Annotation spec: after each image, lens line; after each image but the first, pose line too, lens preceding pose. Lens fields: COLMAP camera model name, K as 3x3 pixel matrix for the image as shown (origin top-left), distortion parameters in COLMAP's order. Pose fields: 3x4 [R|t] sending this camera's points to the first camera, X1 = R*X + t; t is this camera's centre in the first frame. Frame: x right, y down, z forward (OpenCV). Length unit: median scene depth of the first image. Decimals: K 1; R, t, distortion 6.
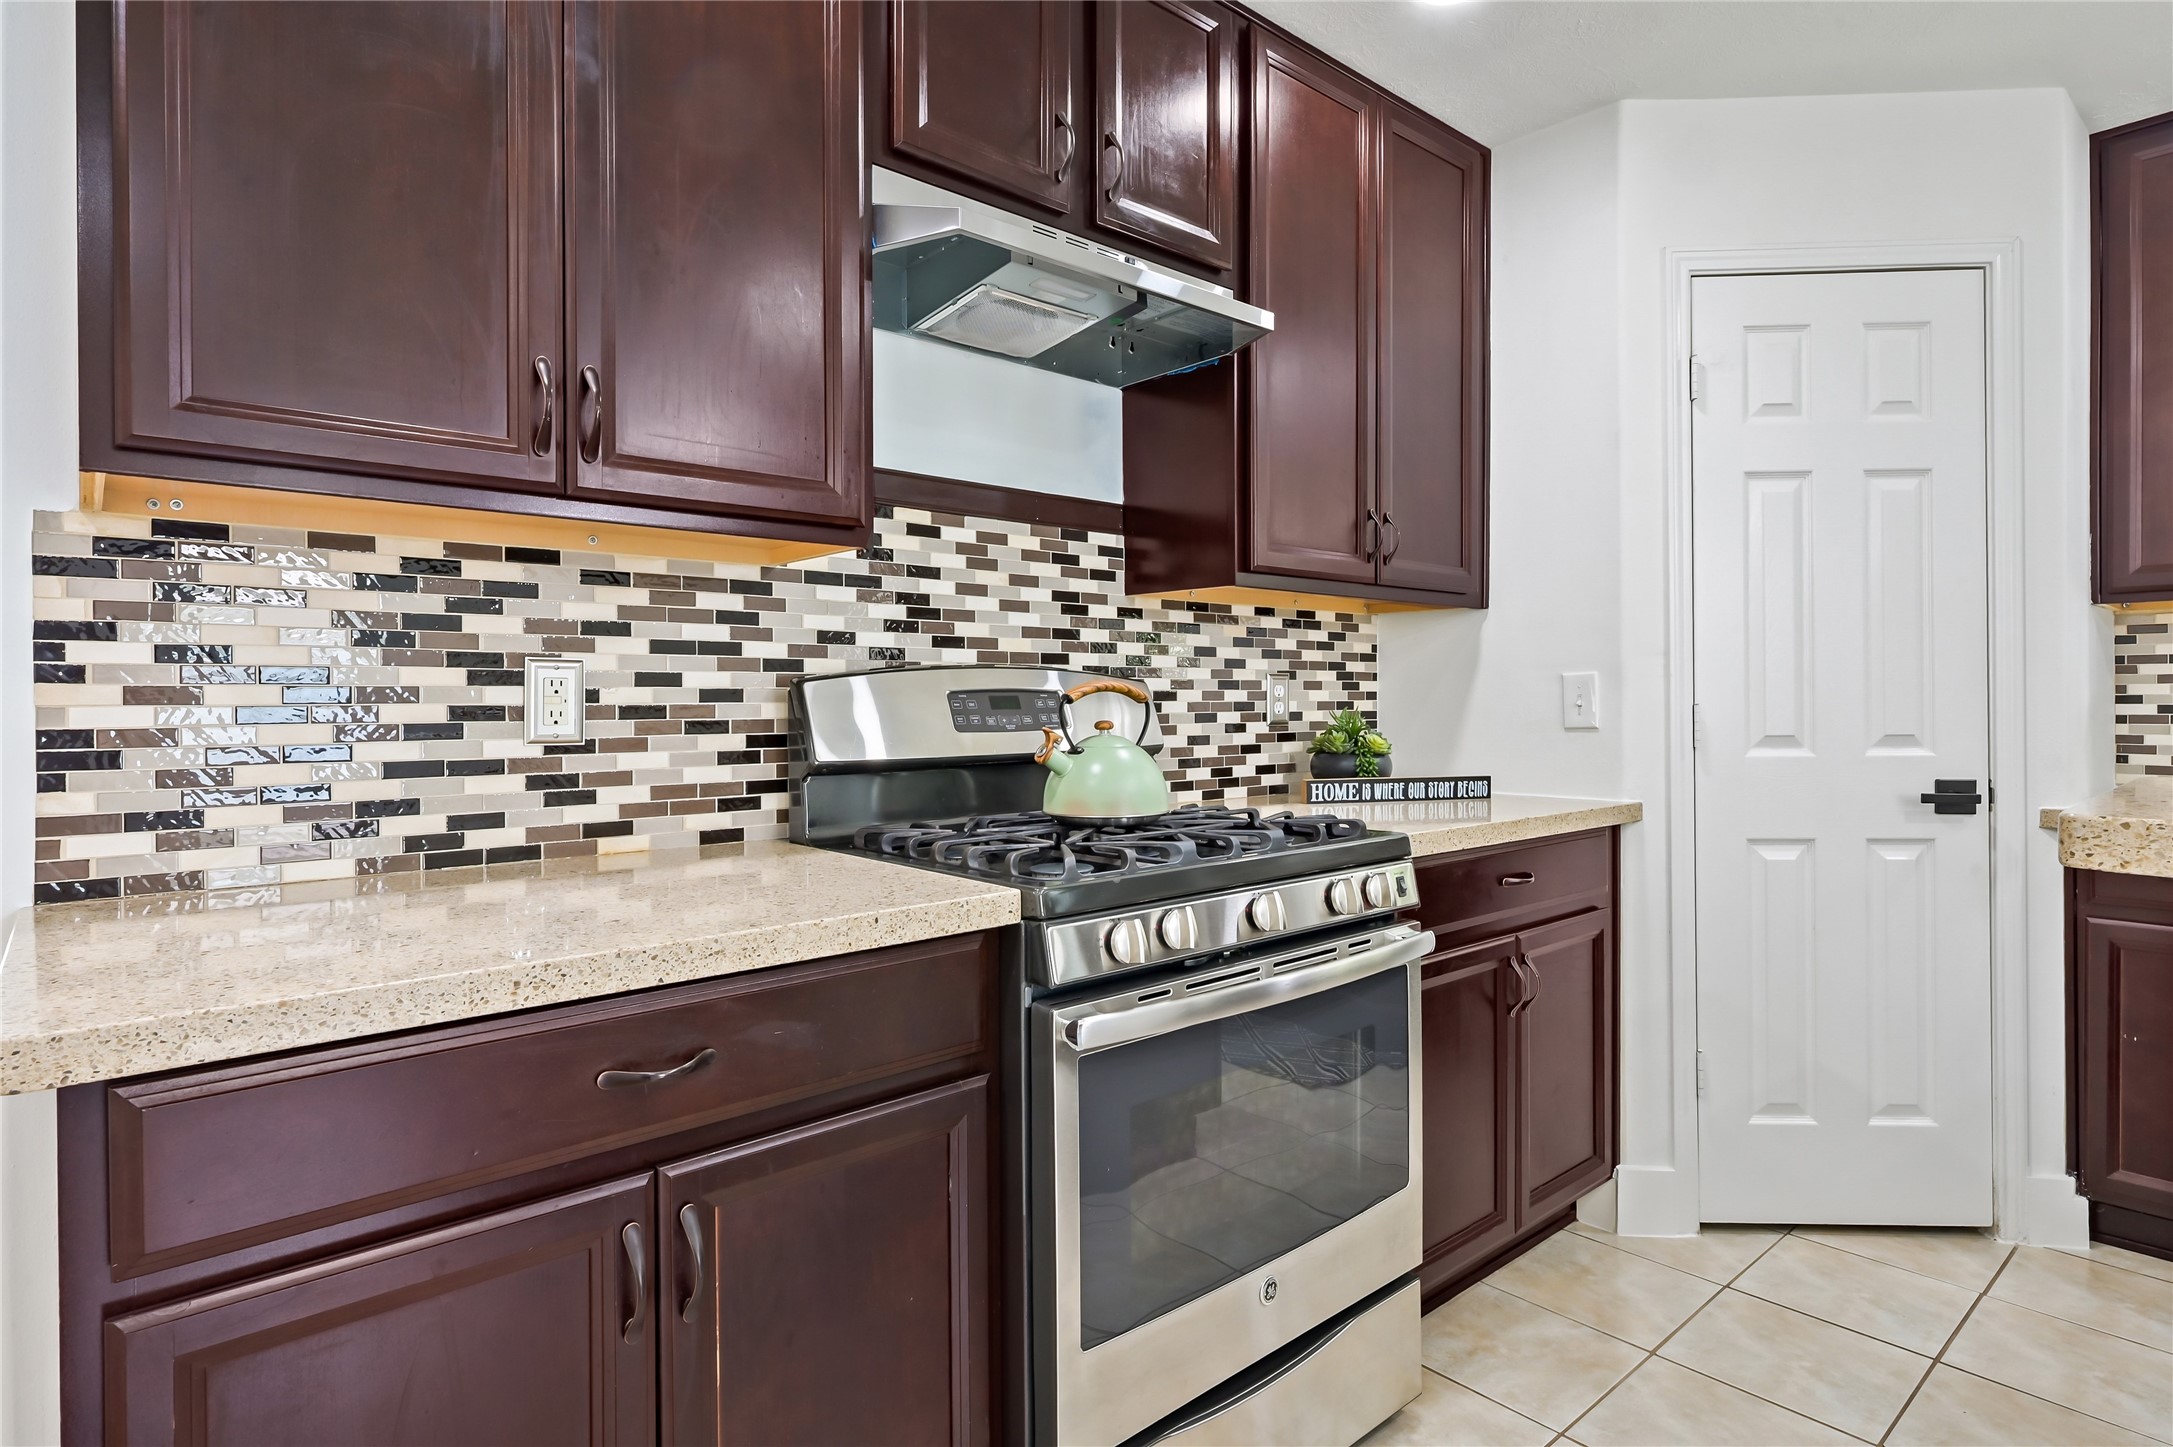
lens RADIAL K [[1142.5, 0, 1088.0], [0, 1142.5, 711.0], [0, 0, 1]] dist [-0.001886, -0.000554]
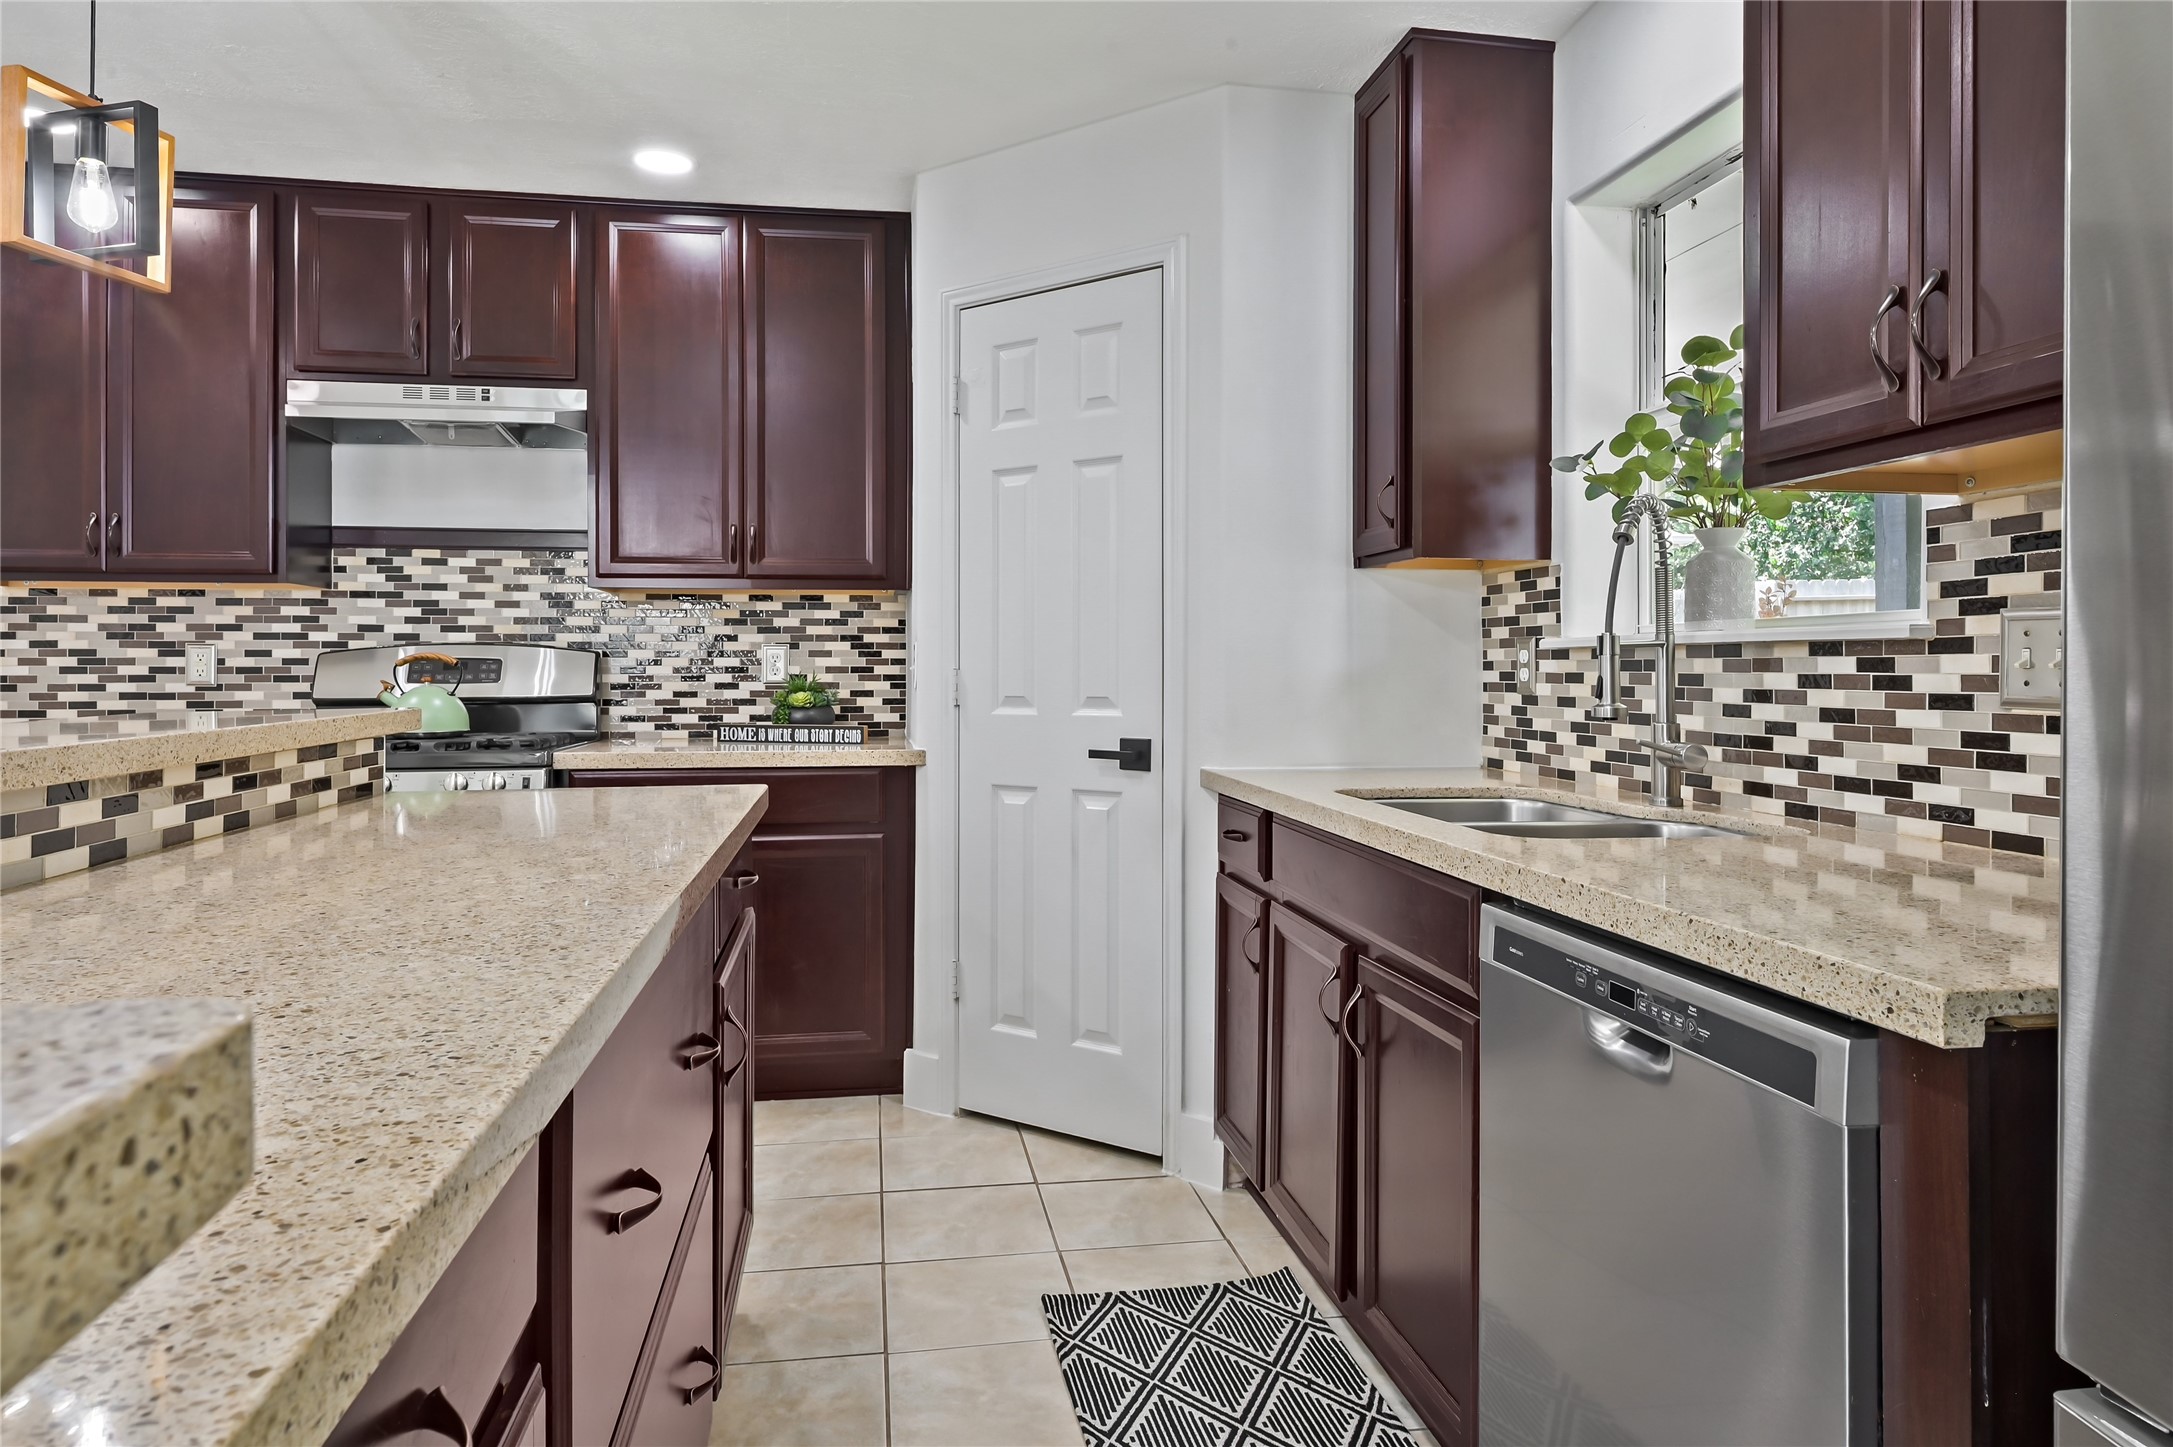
lens RADIAL K [[1312.4, 0, 1082.2], [0, 1312.4, 666.2], [0, 0, 1]] dist [0.000121, -0.001517]
pose [[0.847796, 0.001605, -0.530320, 1.557682], [-0.007056, 0.999941, -0.008254, 0.001842], [0.530275, 0.010740, 0.847757, -0.102060]]
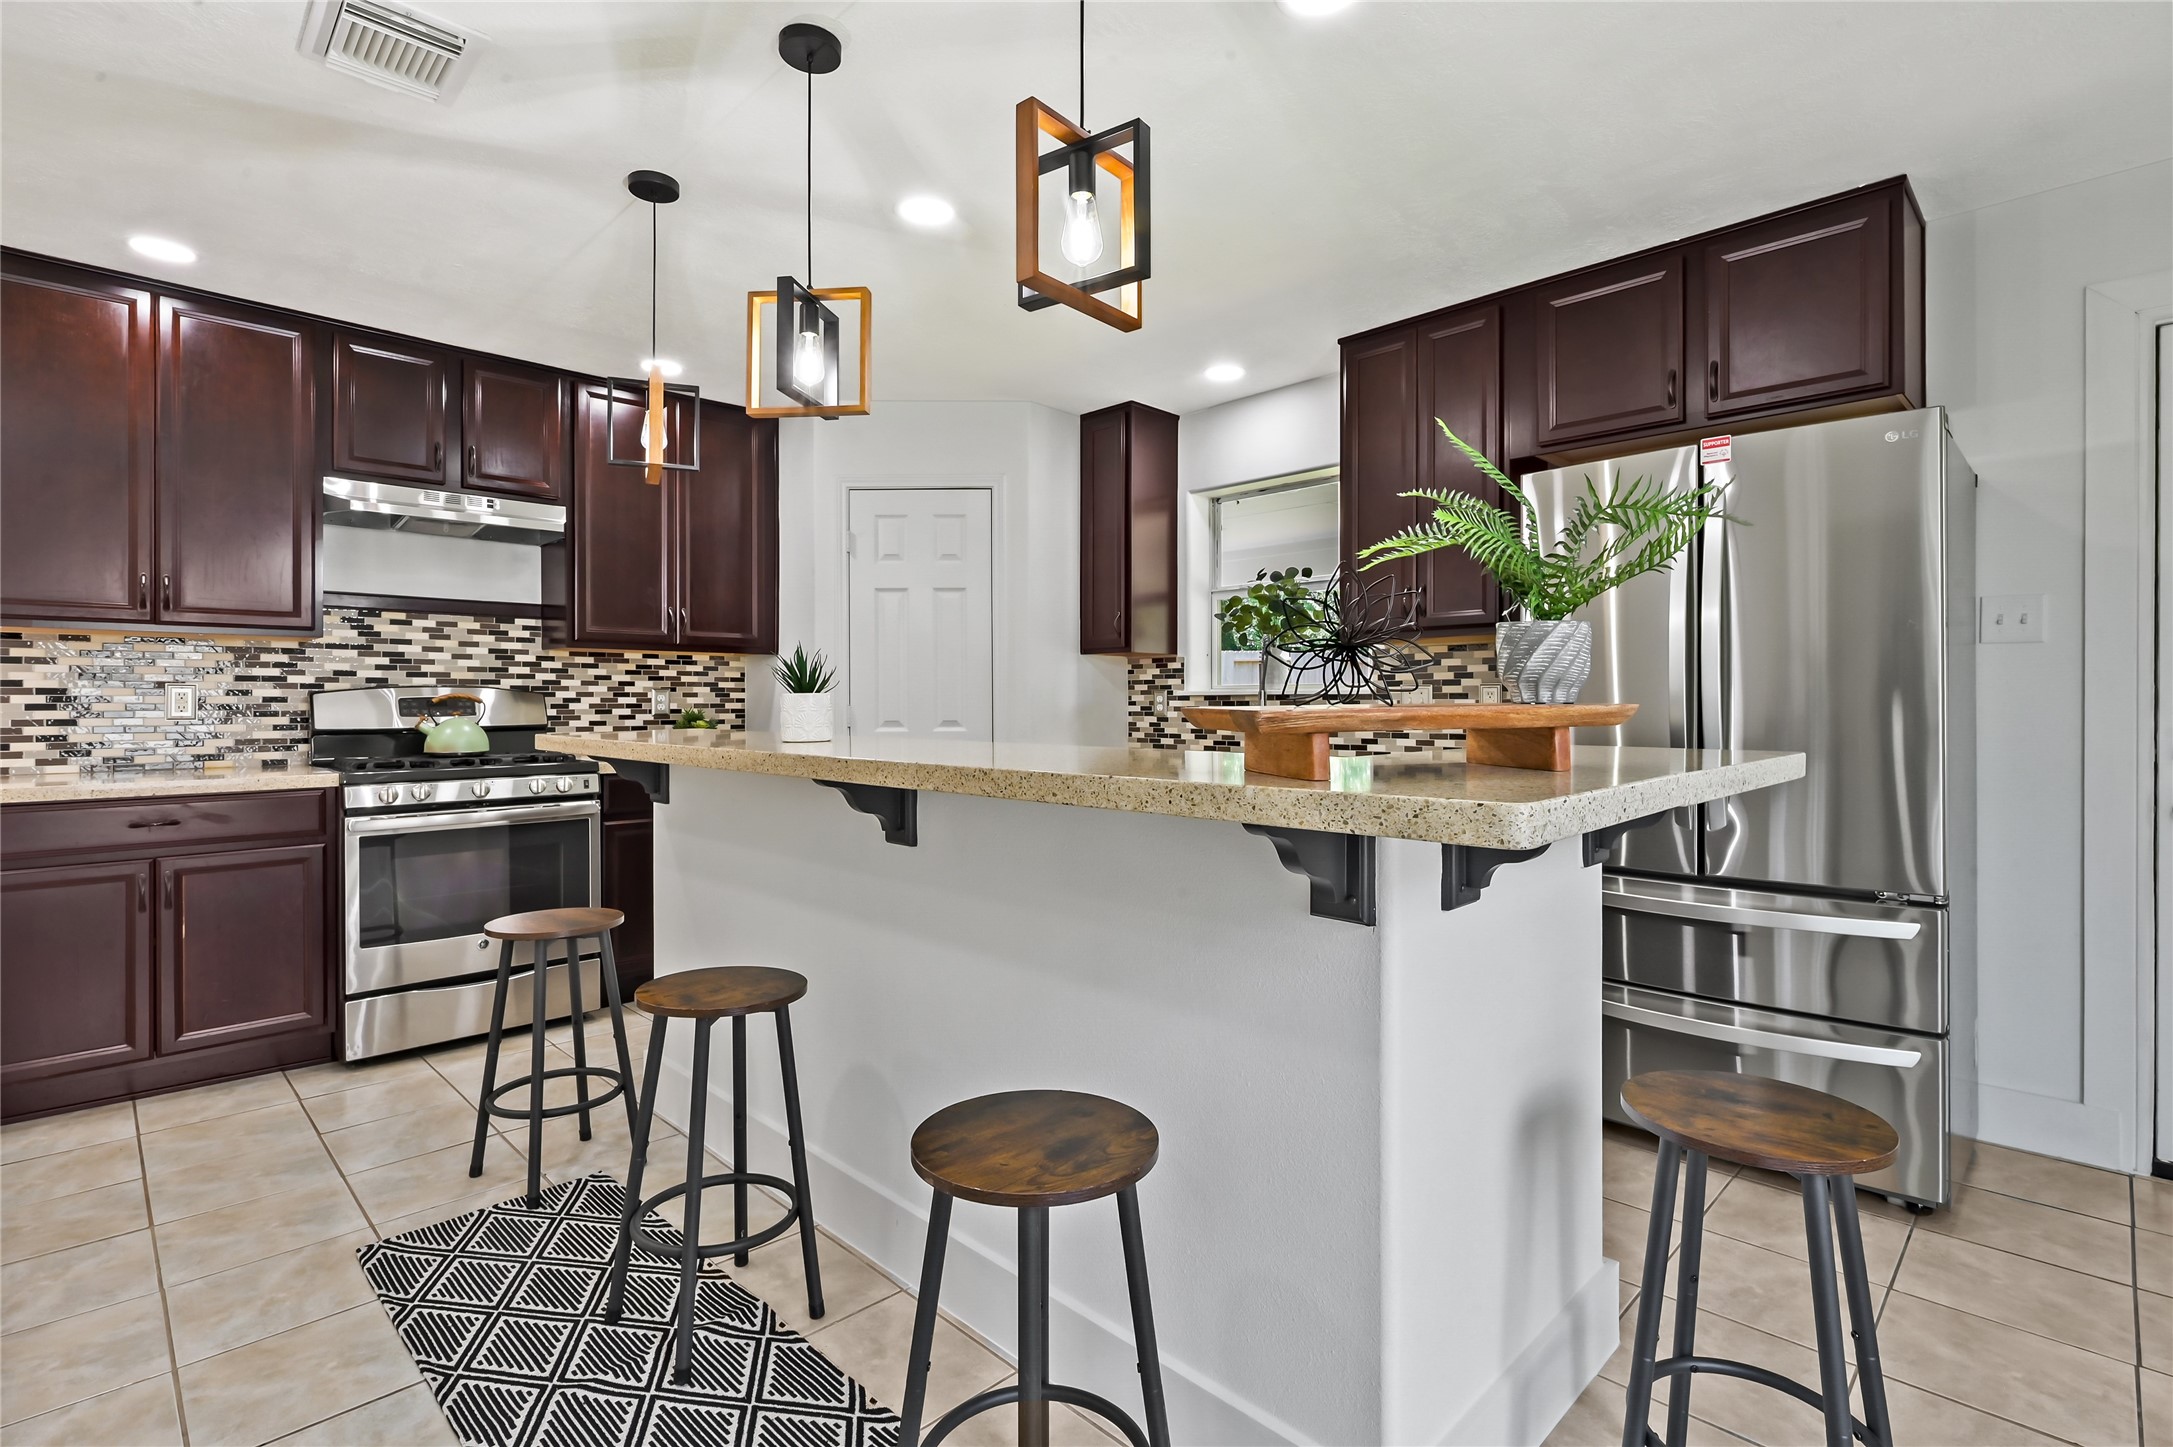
lens RADIAL K [[1034.3, 0, 1091.6], [0, 1034.3, 707.4], [0, 0, 1]] dist [-0.000989, 0.001297]
pose [[0.998118, 0.001707, 0.061294, 0.960256], [-0.001307, 0.999978, -0.006559, 0.010624], [-0.061303, 0.006467, 0.998098, -0.936917]]
